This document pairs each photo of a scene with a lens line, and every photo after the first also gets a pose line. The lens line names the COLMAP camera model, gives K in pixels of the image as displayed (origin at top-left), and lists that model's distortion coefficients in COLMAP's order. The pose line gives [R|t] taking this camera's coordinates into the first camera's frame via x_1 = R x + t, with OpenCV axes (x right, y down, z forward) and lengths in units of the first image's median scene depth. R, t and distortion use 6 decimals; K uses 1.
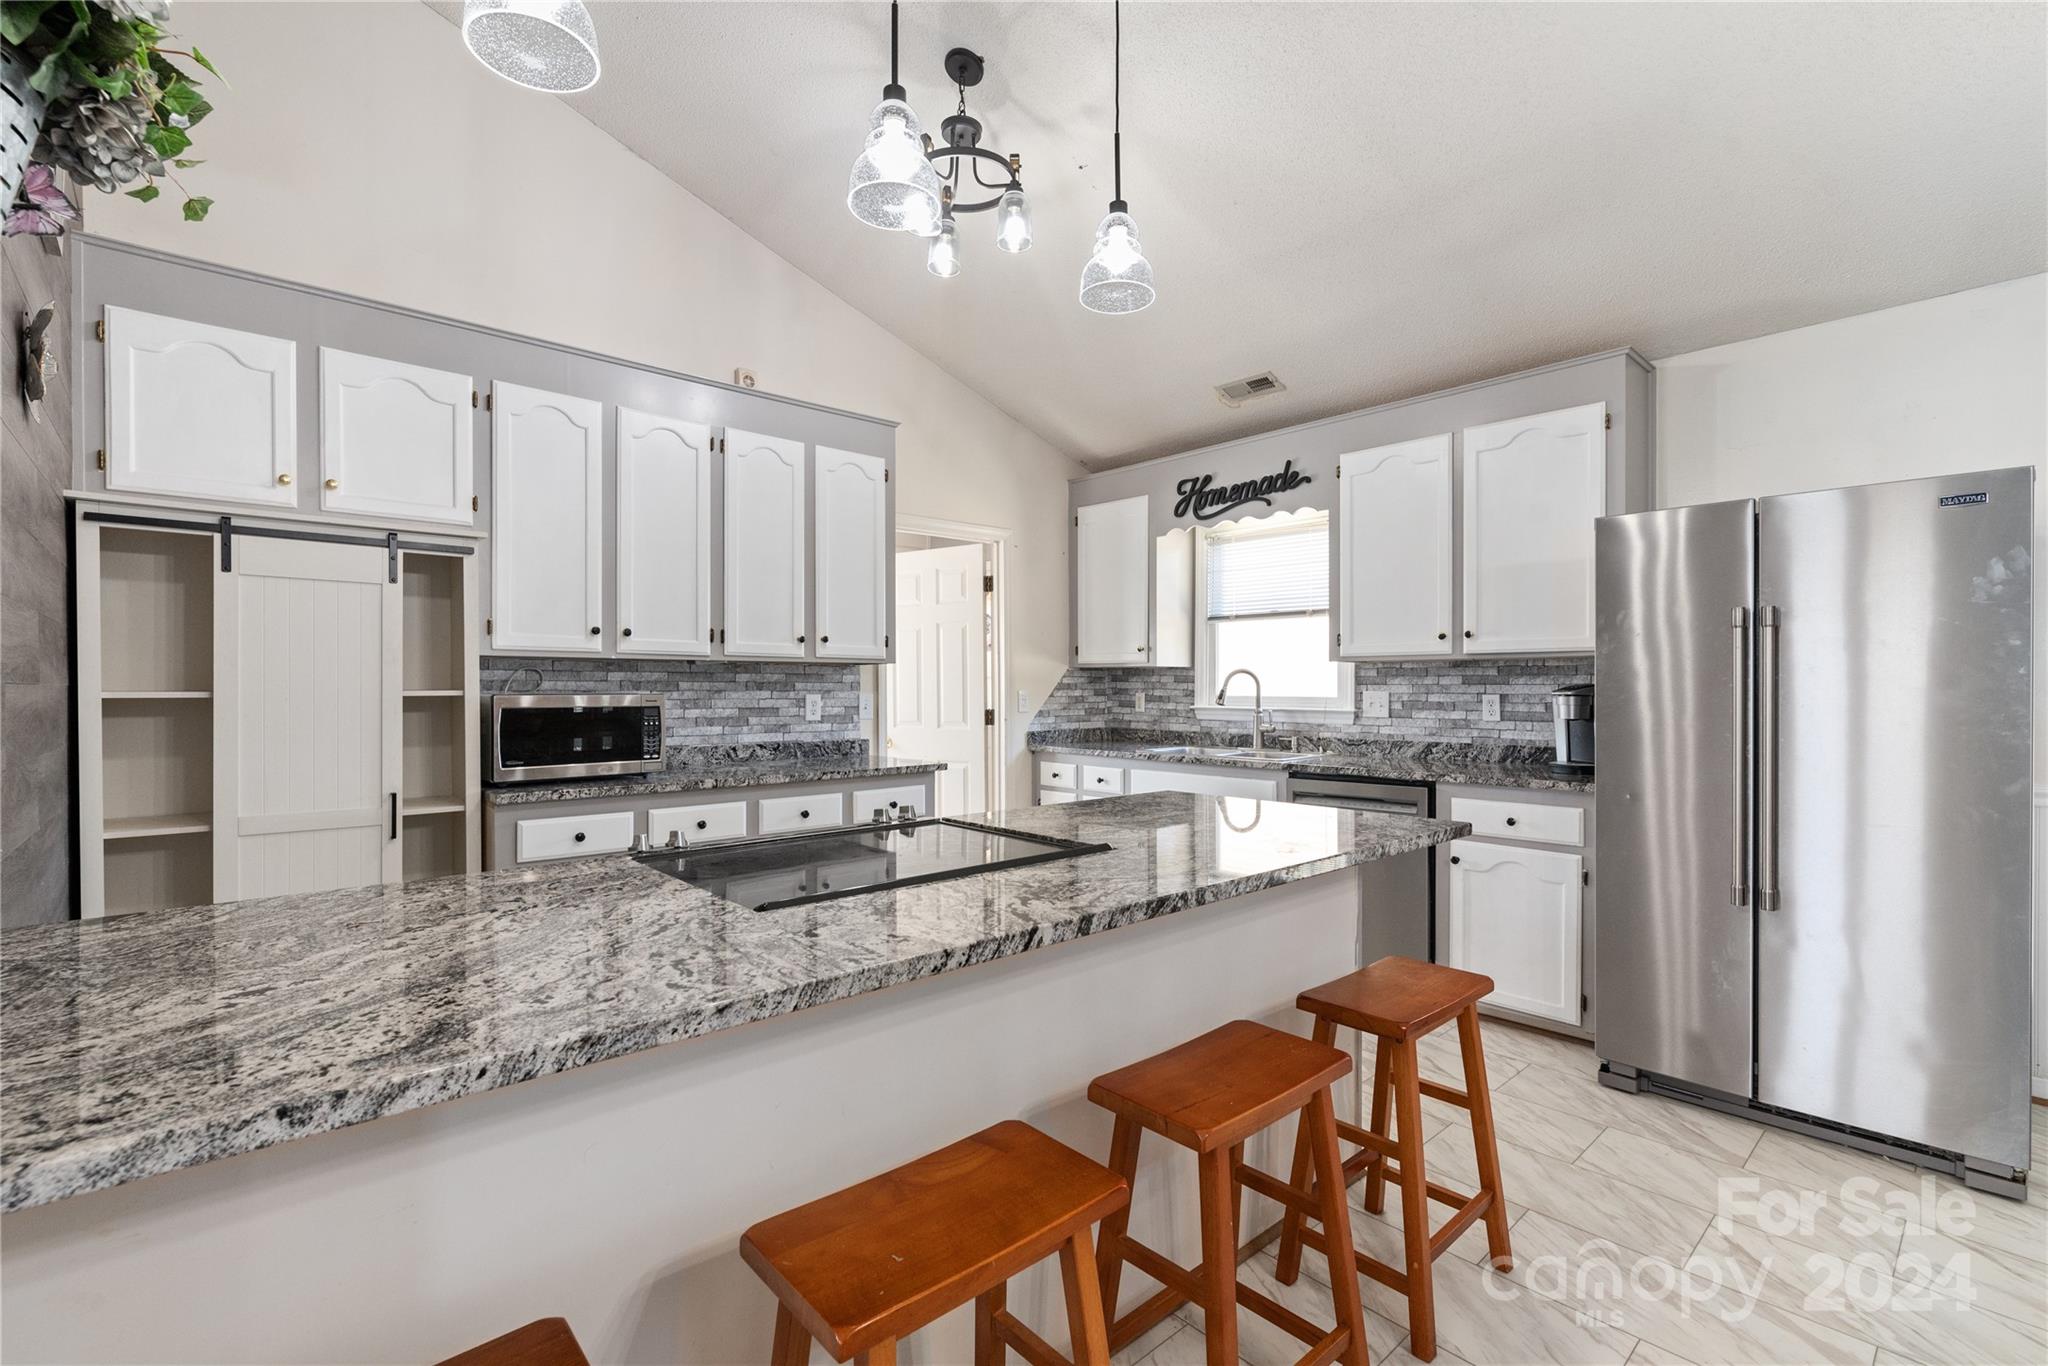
lens RADIAL K [[909.7, 0, 1024.0], [0, 909.7, 683.0], [0, 0, 1]] dist [0.001525, 0.000117]
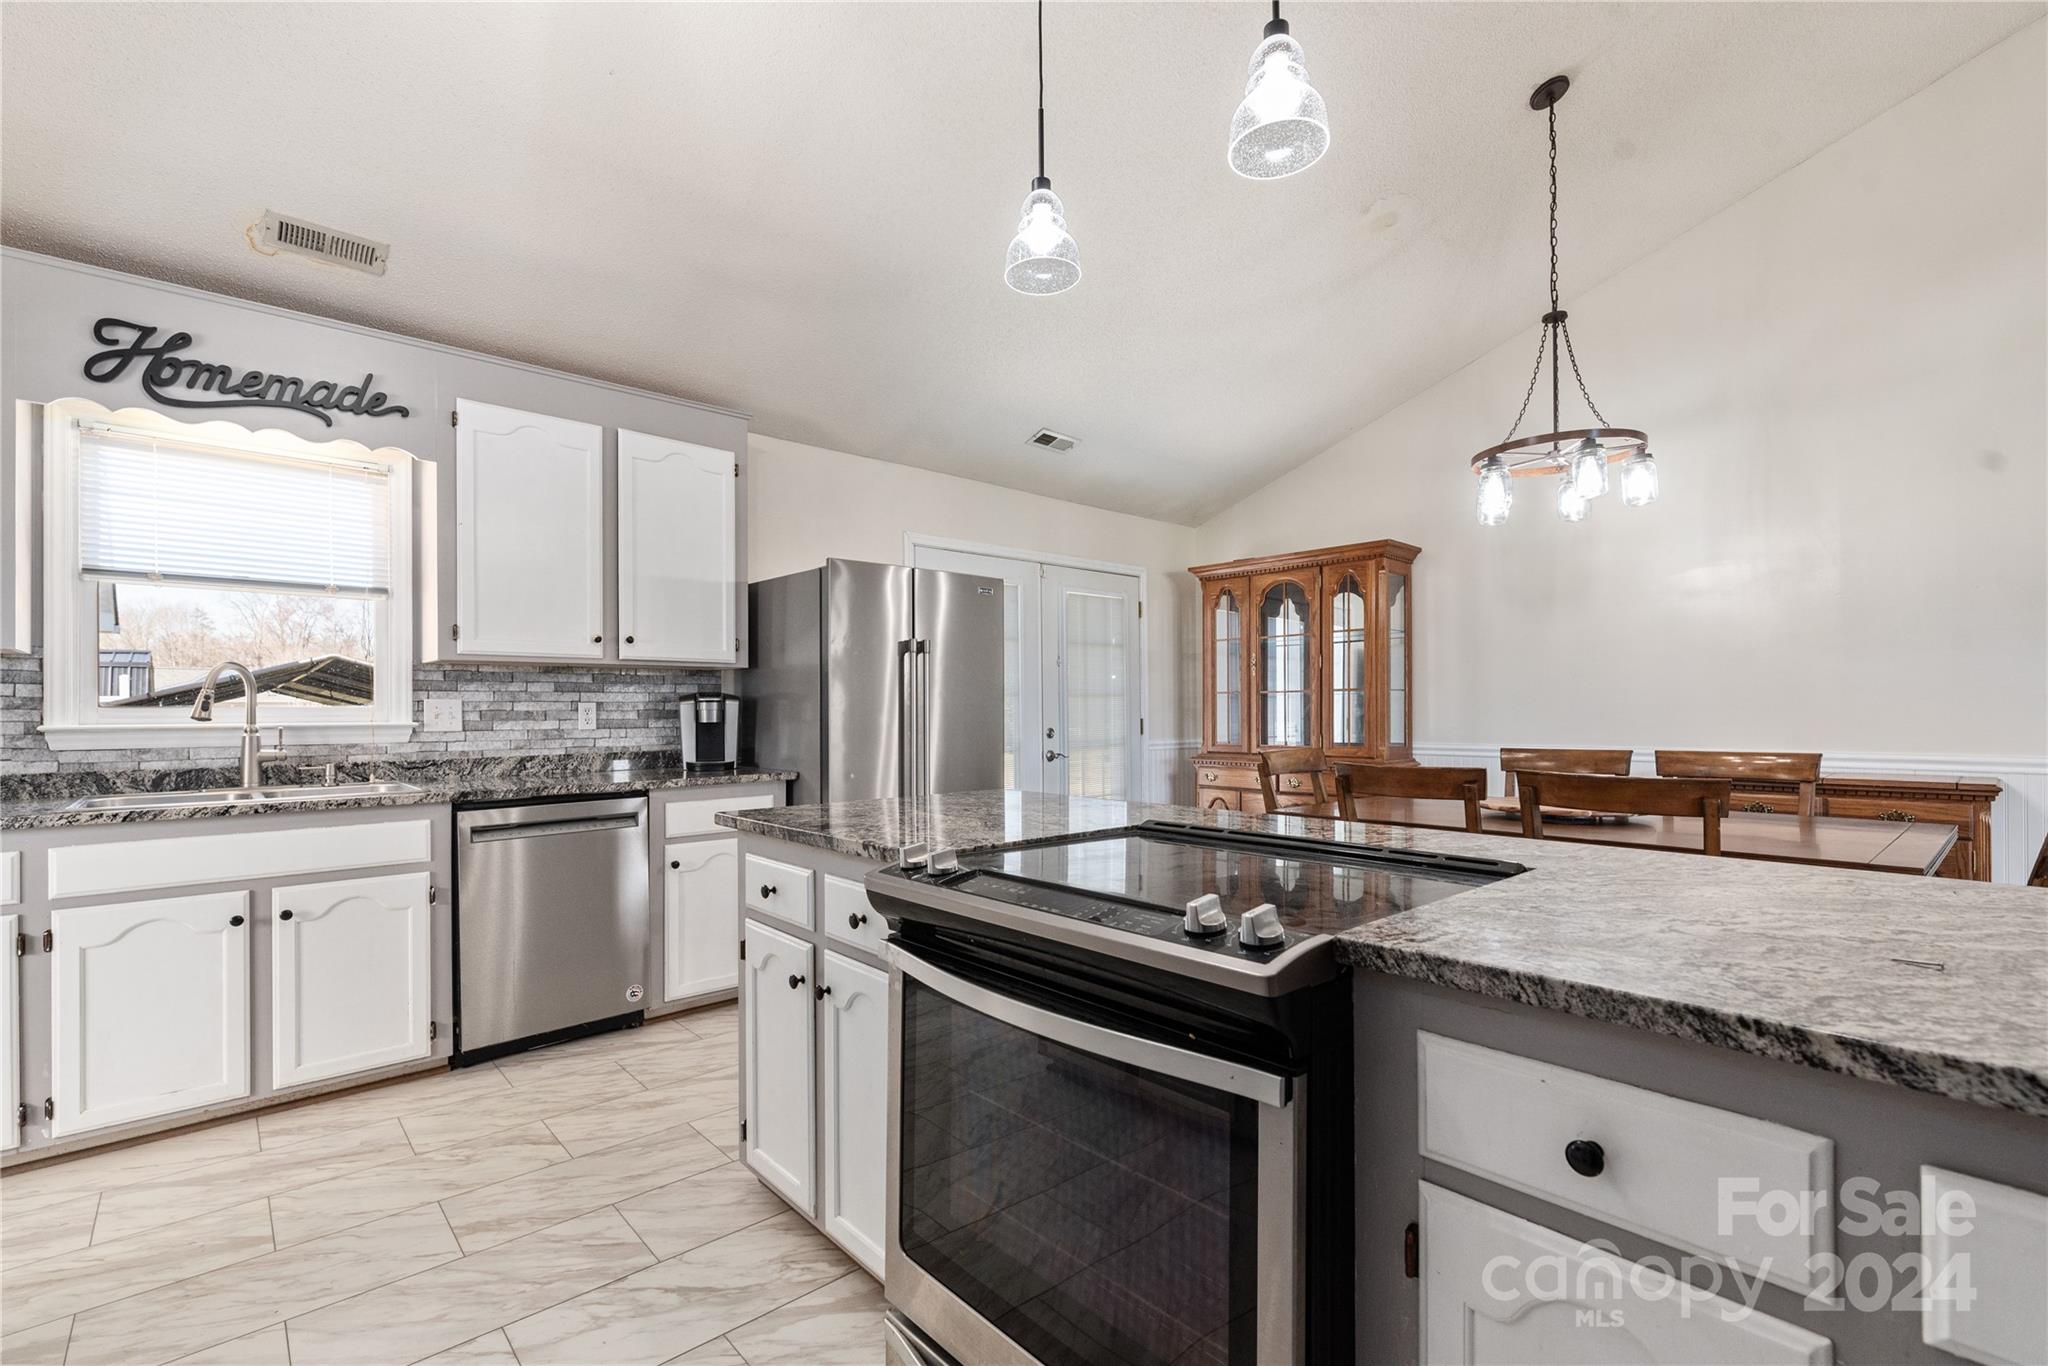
lens RADIAL K [[903.2, 0, 1020.1], [0, 903.2, 705.1], [0, 0, 1]] dist [0.000164, -0.000018]
pose [[-0.001616, 0.003695, 0.999992, -0.436409], [0.000484, 0.999993, -0.003694, 0.018433], [-0.999999, 0.000478, -0.001618, 0.514864]]
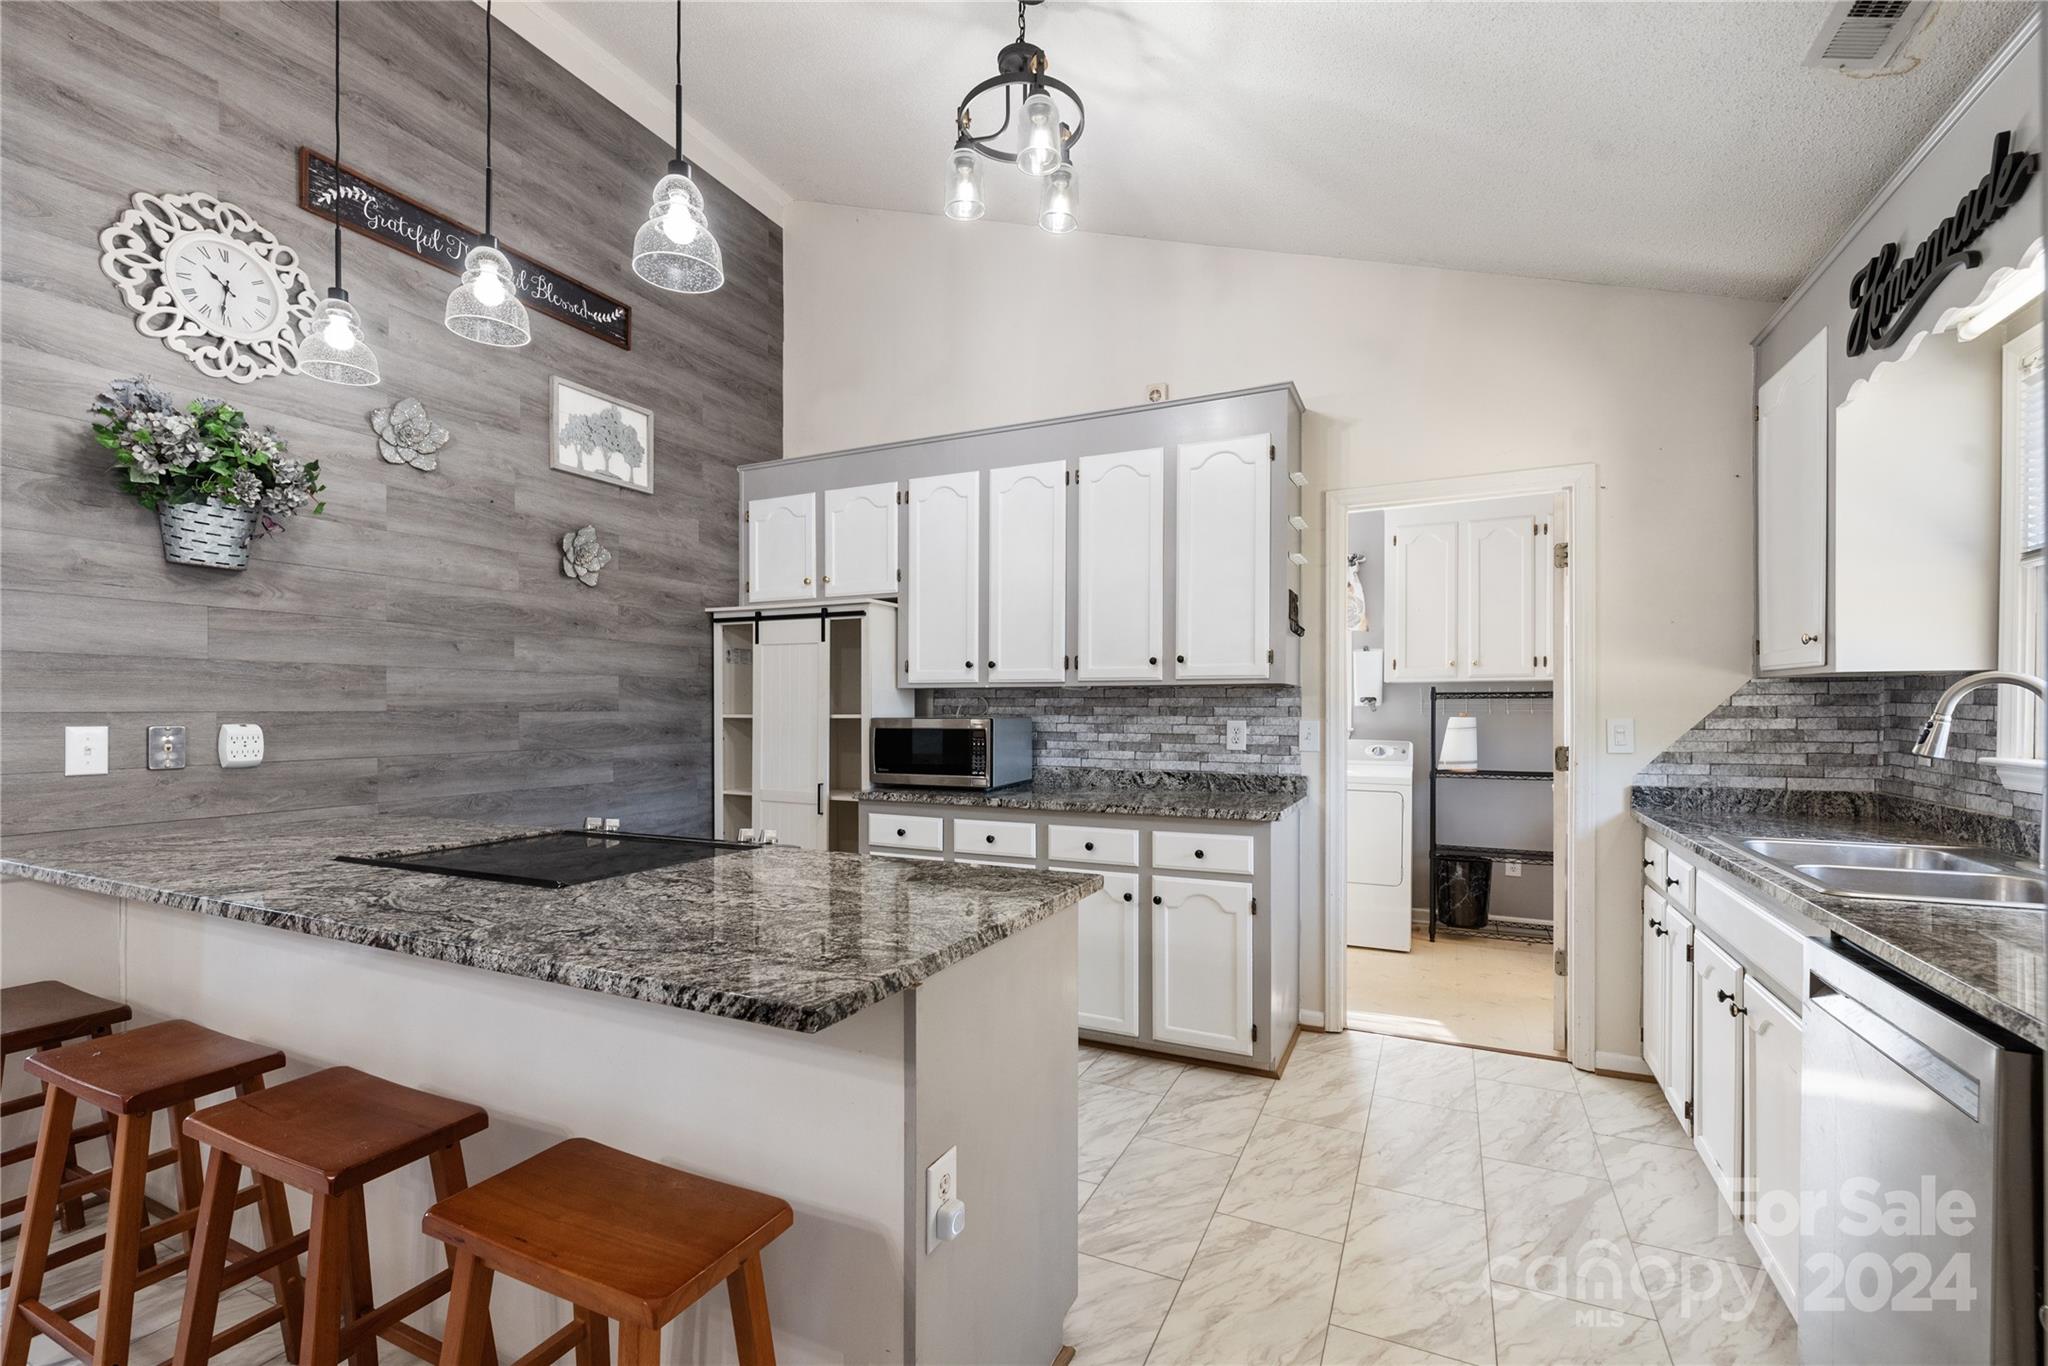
lens RADIAL K [[903.2, 0, 1020.1], [0, 903.2, 705.1], [0, 0, 1]] dist [0.000164, -0.000018]
pose [[0.376804, -0.002629, -0.926289, 0.516987], [0.004398, 0.999990, -0.001049, -0.002474], [0.926283, -0.003678, 0.376812, 0.489764]]
